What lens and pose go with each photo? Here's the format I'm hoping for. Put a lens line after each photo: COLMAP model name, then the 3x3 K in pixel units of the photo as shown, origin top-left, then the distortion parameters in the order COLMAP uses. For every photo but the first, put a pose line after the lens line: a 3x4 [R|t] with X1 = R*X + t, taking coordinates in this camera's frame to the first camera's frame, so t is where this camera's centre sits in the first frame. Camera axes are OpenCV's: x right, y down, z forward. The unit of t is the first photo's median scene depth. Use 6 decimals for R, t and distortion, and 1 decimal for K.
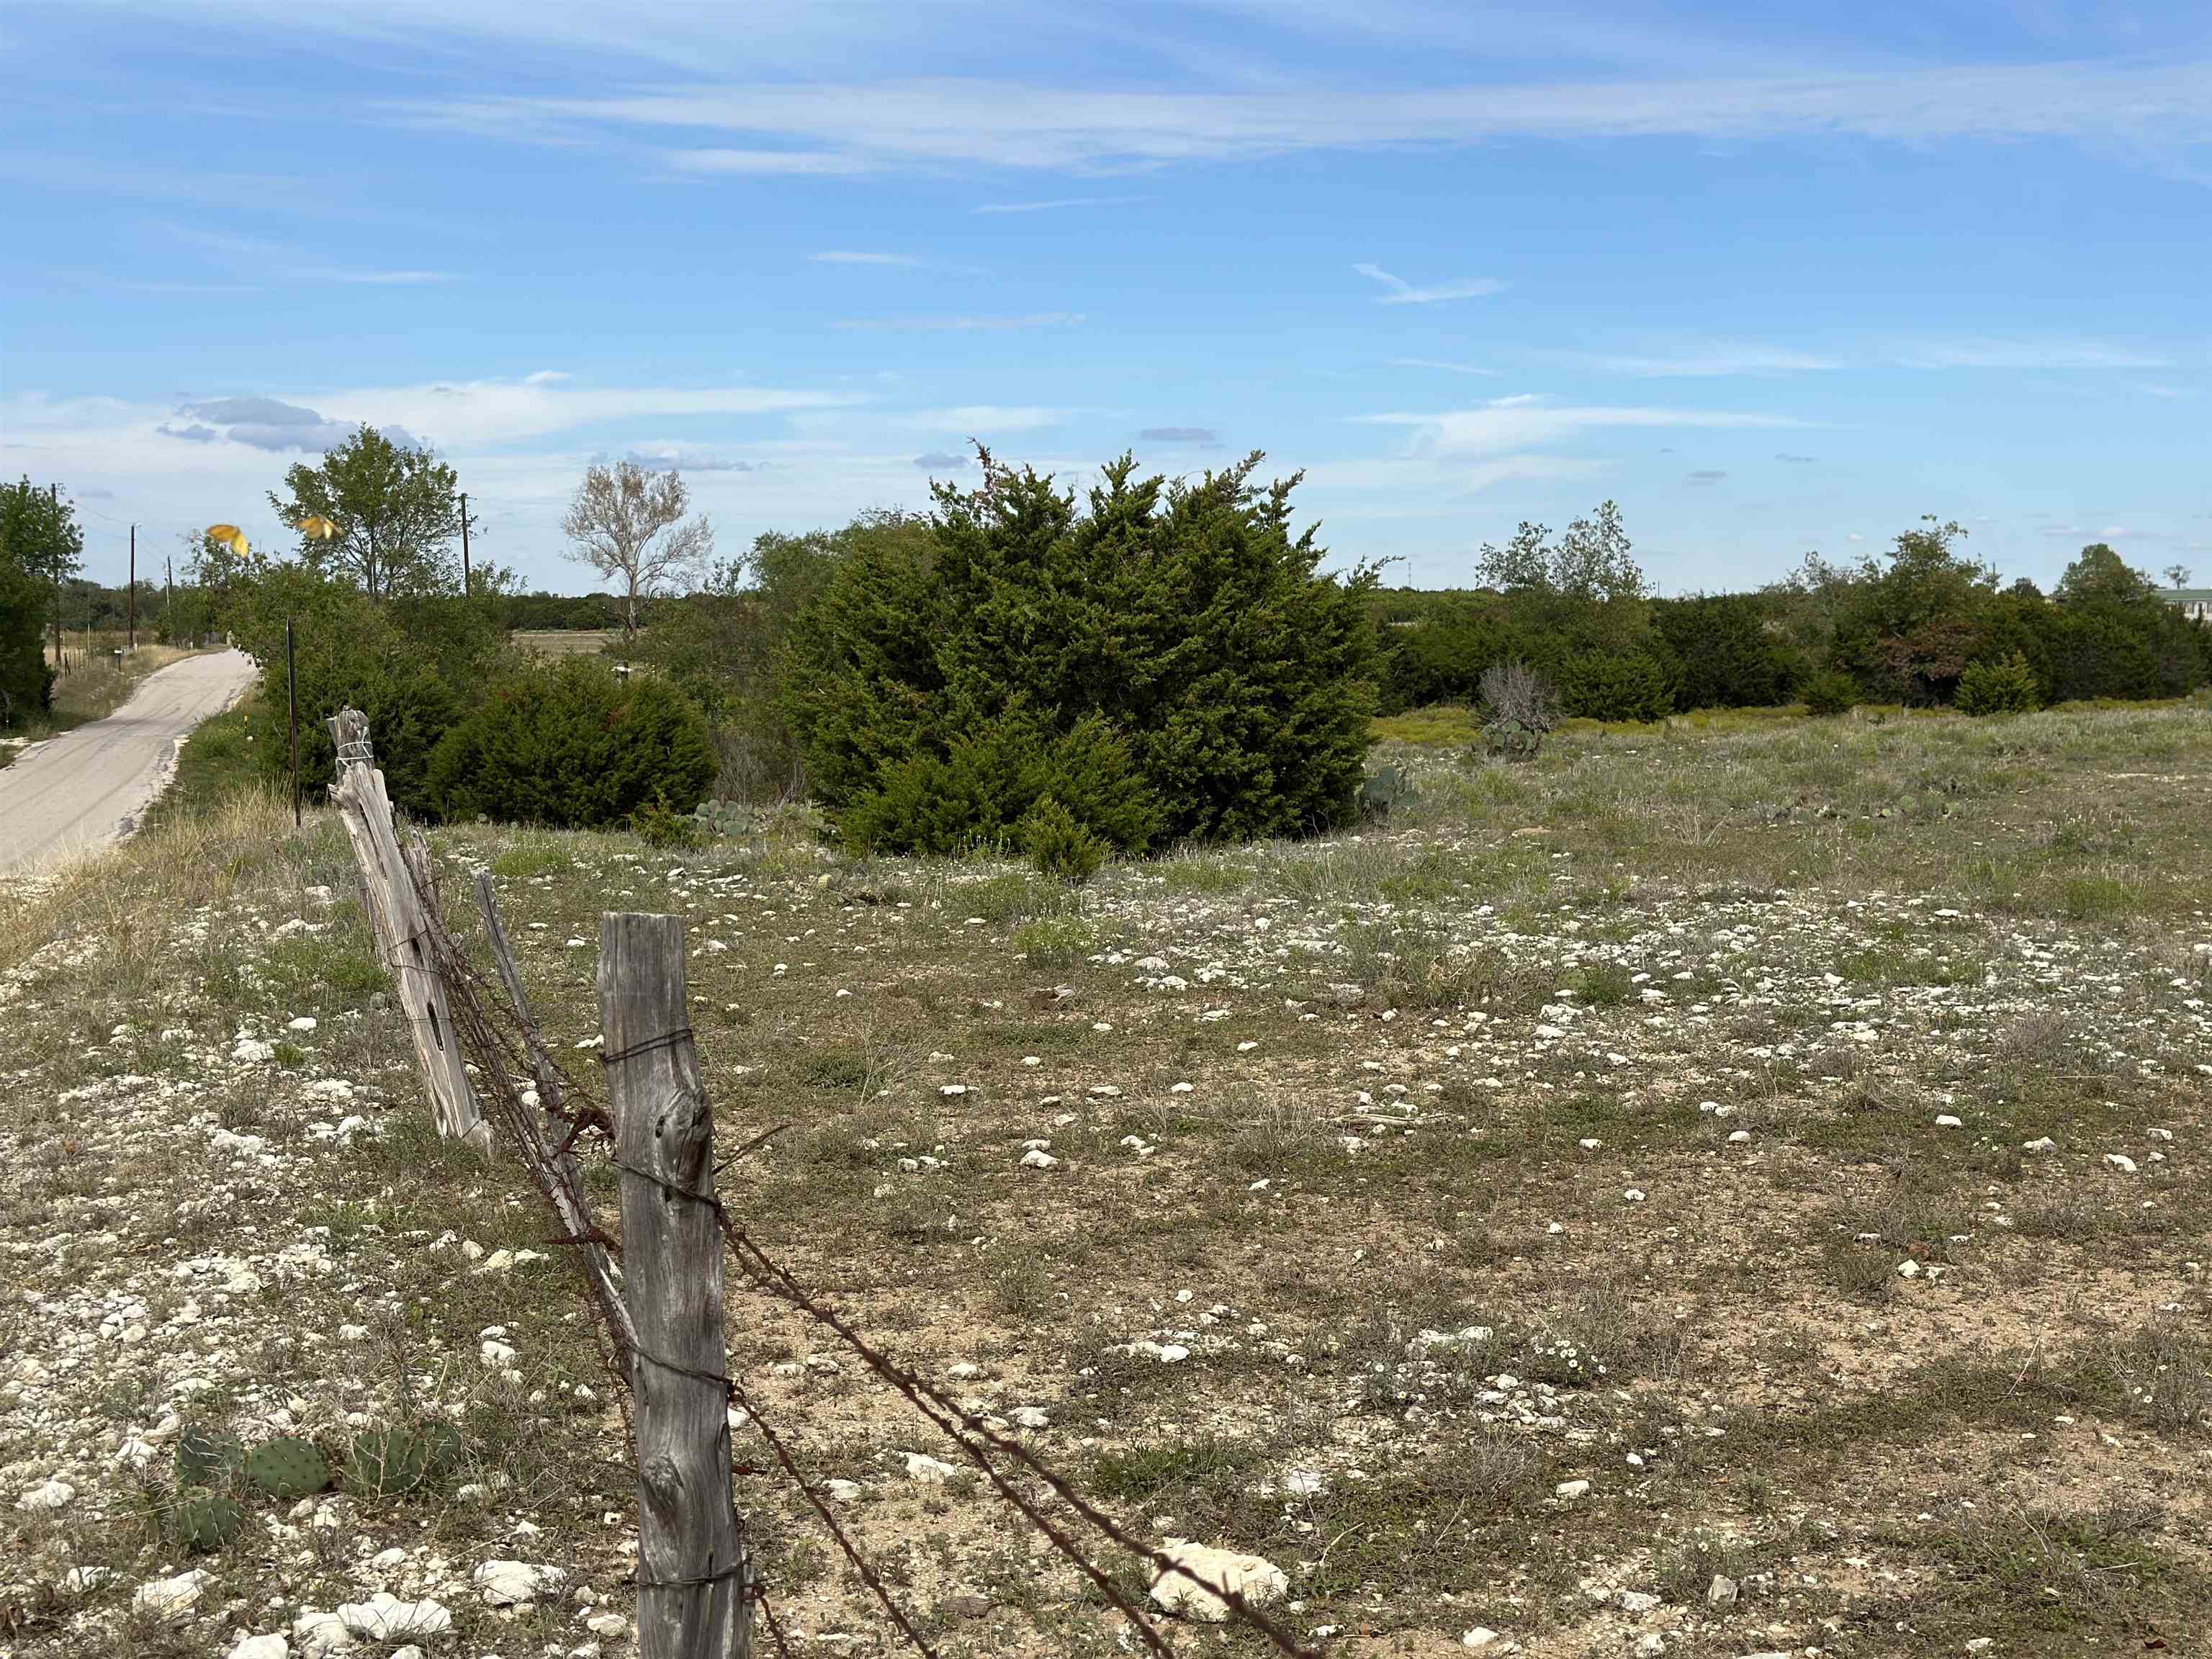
lens RADIAL K [[3487.7, 0, 1106.0], [0, 3487.7, 829.5], [0, 0, 1]] dist [0.165866, -0.185986]
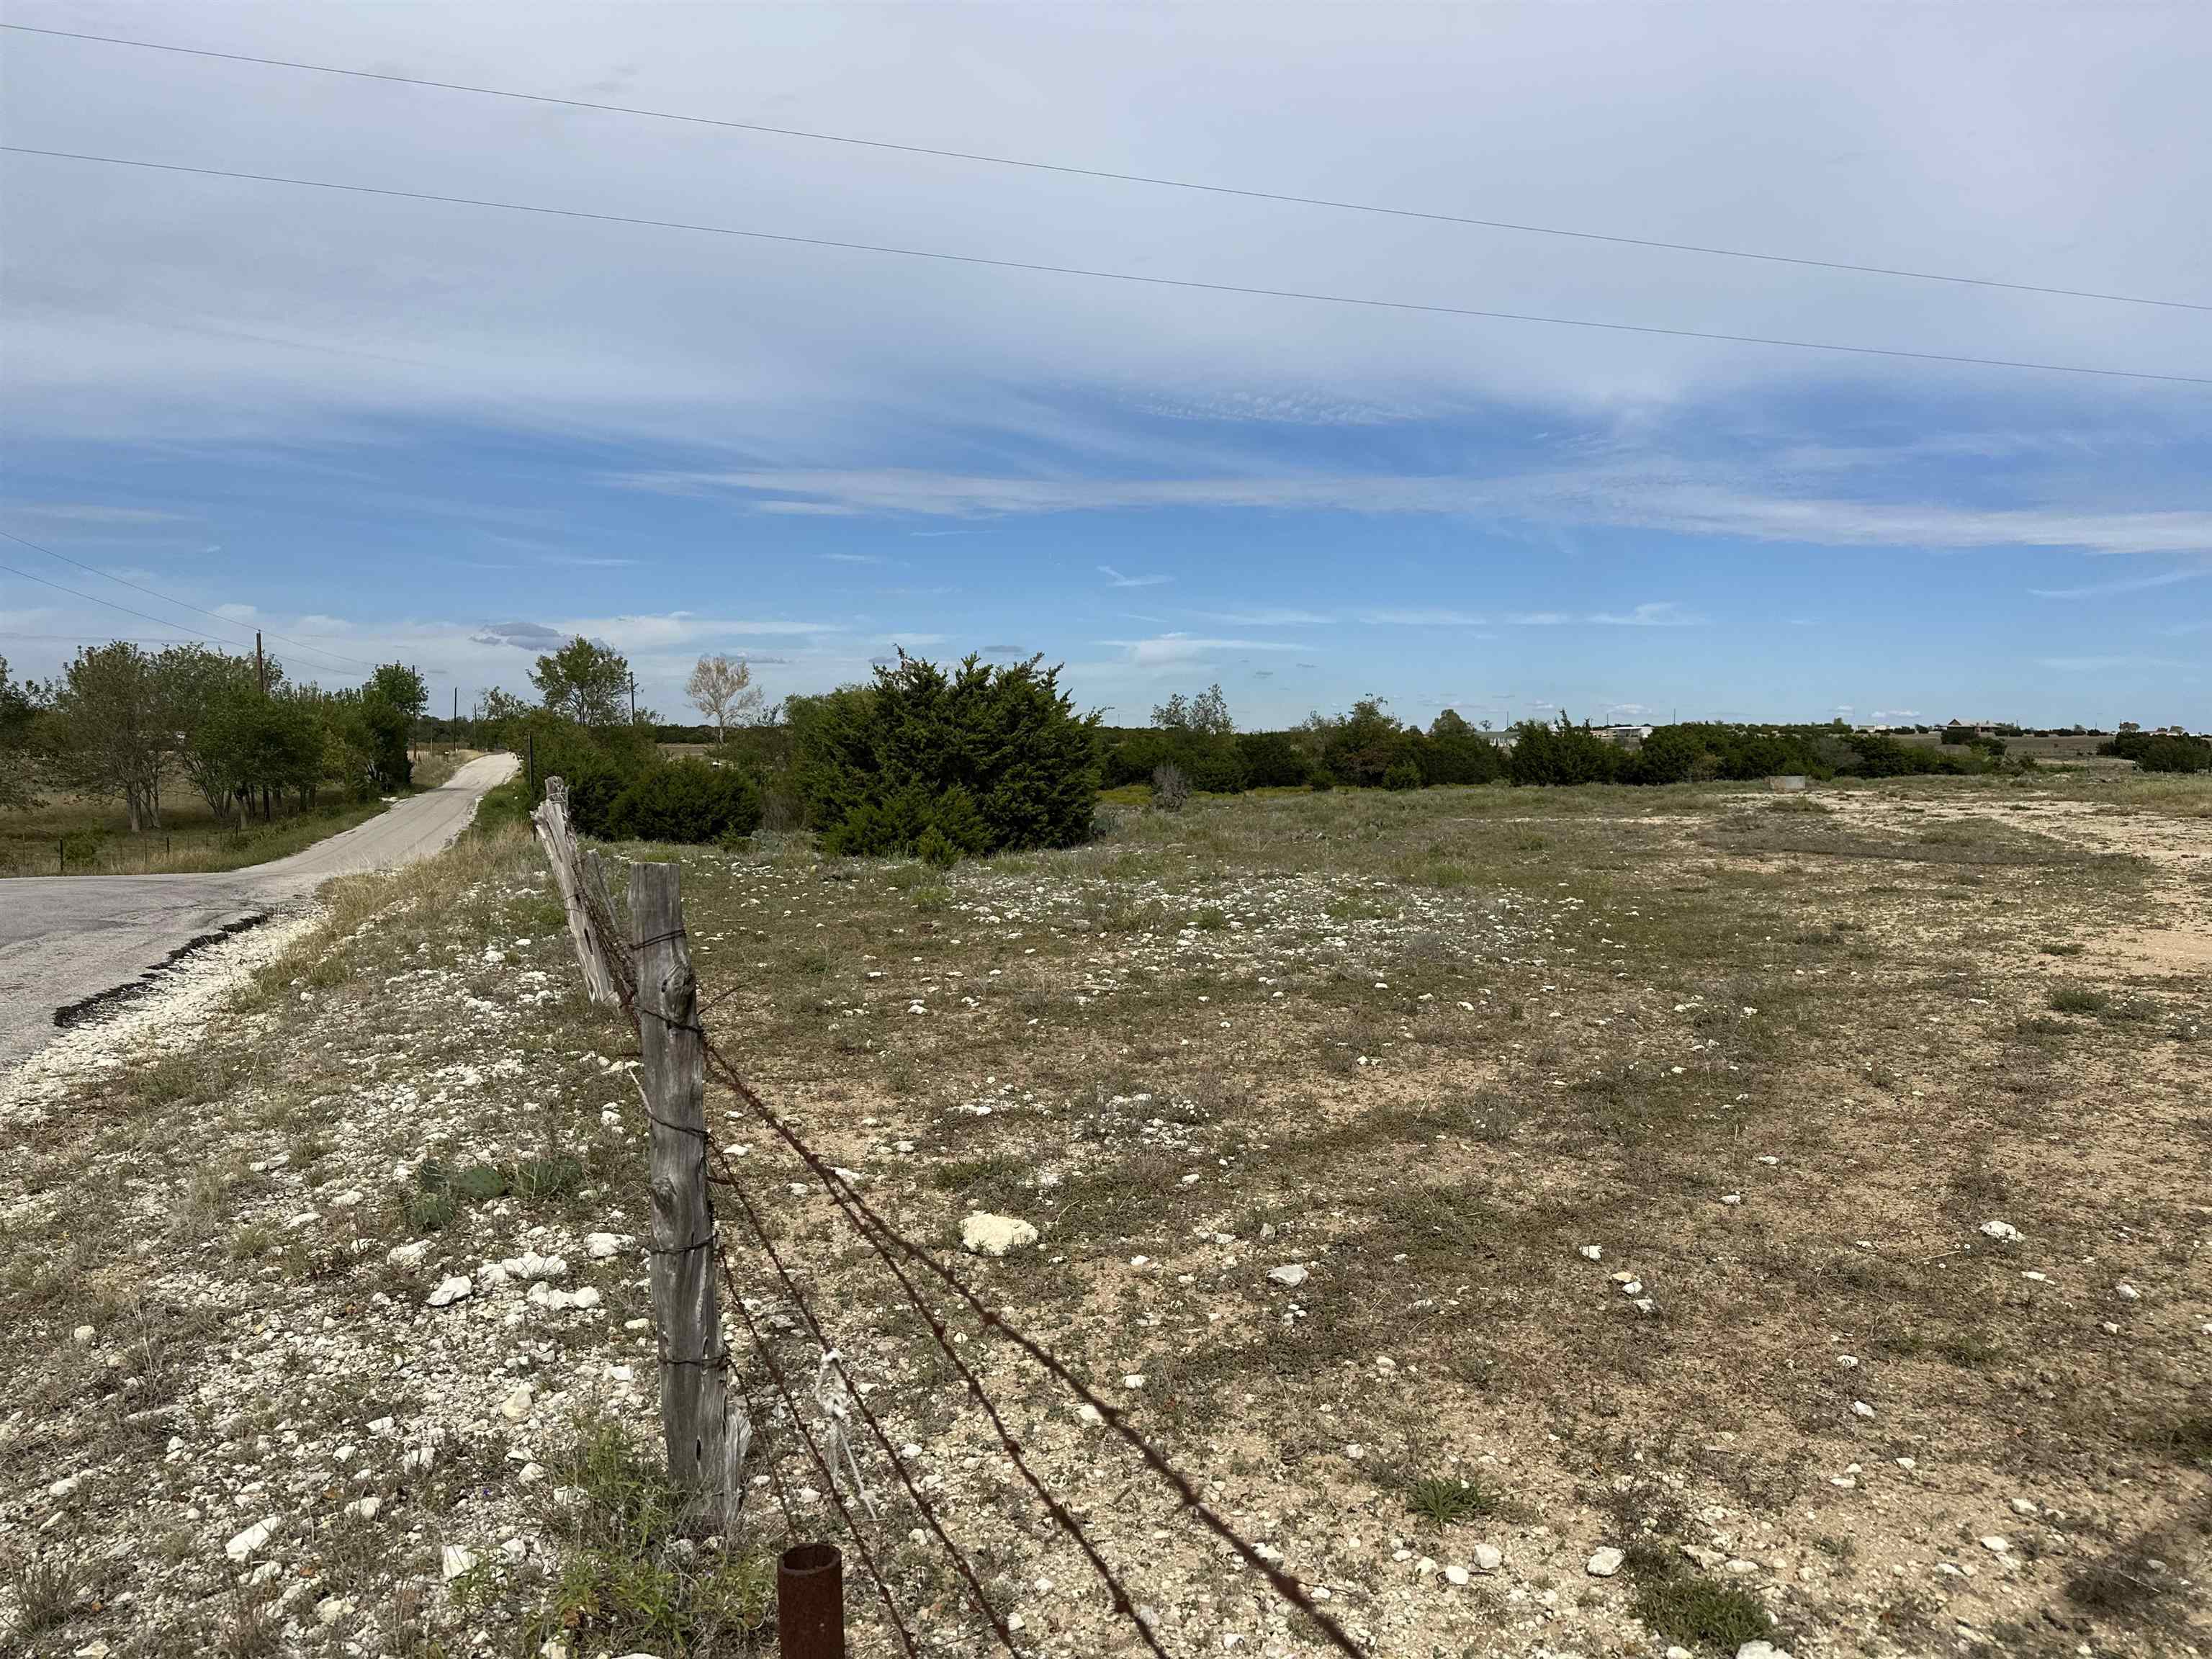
lens RADIAL K [[1732.7, 0, 1152.7], [0, 1732.7, 822.2], [0, 0, 1]] dist [0.197913, -0.467221]
pose [[0.994374, 0.004399, 0.105838, 0.002773], [-0.002854, 0.999887, -0.014746, 0.002165], [-0.105891, 0.014361, 0.994274, 0.014879]]
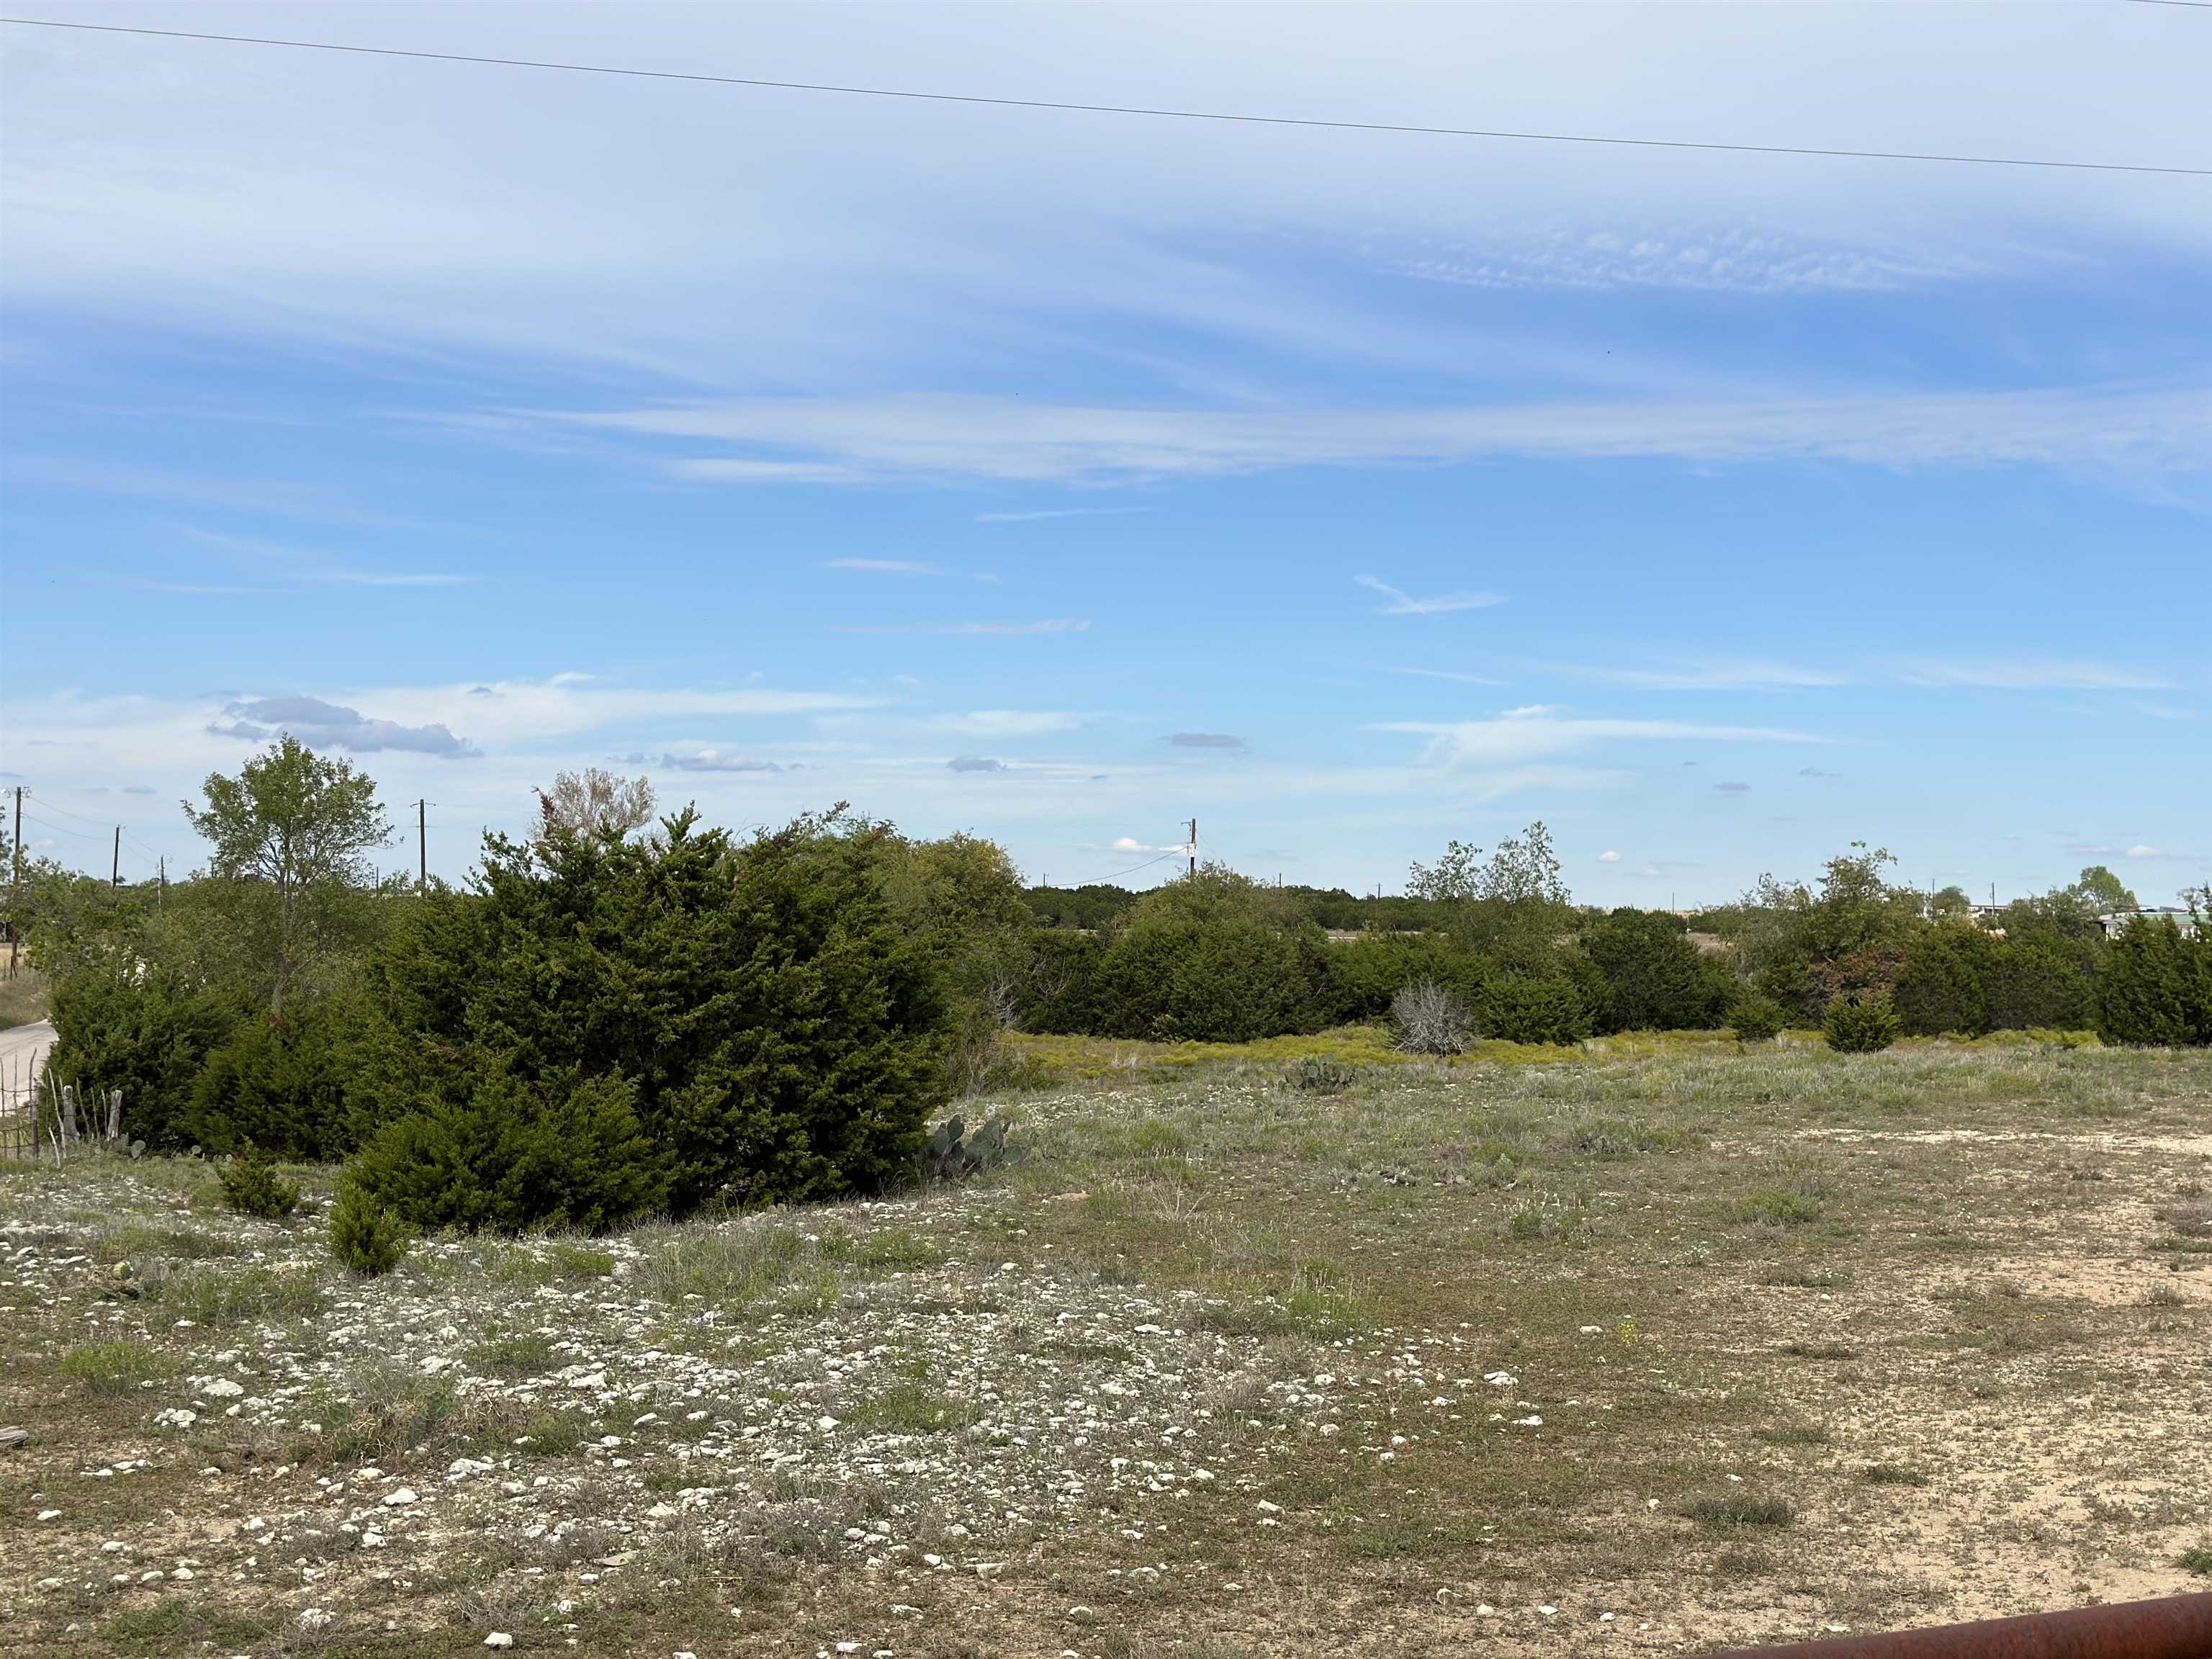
lens RADIAL K [[3487.7, 0, 1106.0], [0, 3487.7, 829.5], [0, 0, 1]] dist [0.165866, -0.185986]
pose [[0.999452, 0.010587, -0.031370, 0.162169], [-0.013180, 0.996408, -0.083651, -0.020304], [0.030372, 0.084019, 0.996001, 0.020676]]
